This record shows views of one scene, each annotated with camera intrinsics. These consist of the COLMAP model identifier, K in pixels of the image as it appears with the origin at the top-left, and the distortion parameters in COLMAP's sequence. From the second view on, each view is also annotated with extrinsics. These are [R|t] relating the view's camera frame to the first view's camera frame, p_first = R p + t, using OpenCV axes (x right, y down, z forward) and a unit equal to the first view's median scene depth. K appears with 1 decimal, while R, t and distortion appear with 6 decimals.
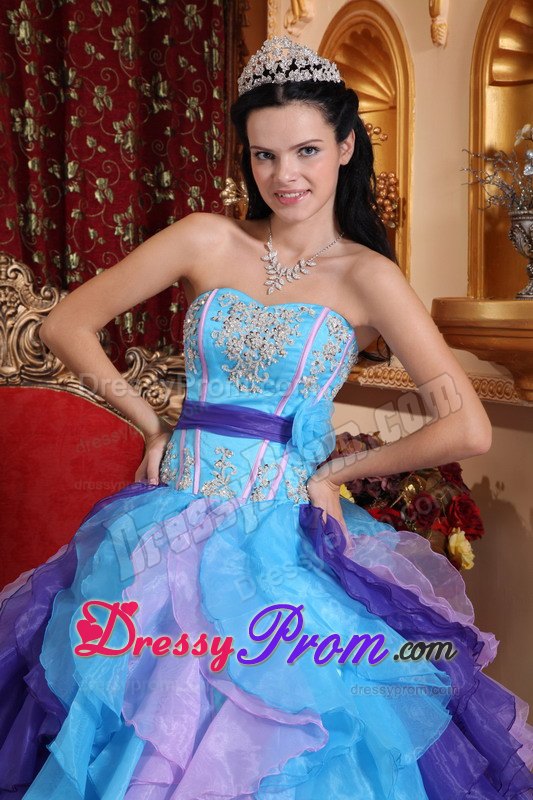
lens RADIAL K [[1655.7, 0, 266.5], [0, 1655.7, 412.7], [0, 0, 1]] dist [0.318942, 0.067741]
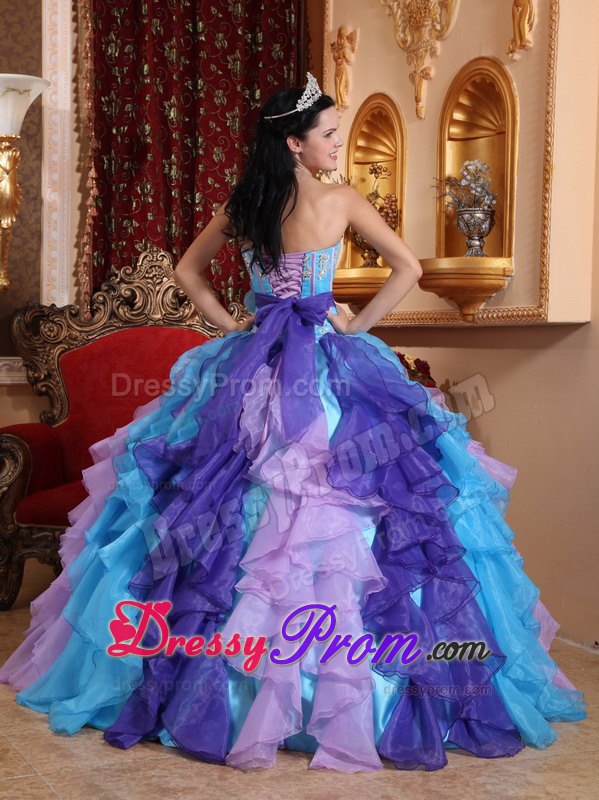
lens RADIAL K [[1390.2, 0, 300.9], [0, 1390.2, 385.4], [0, 0, 1]] dist [0.092276, 0.101714]
pose [[0.999444, 0.021710, -0.025310, 0.020545], [-0.023345, 0.997531, -0.066230, 0.126300], [0.023810, 0.066784, 0.997483, -0.332988]]
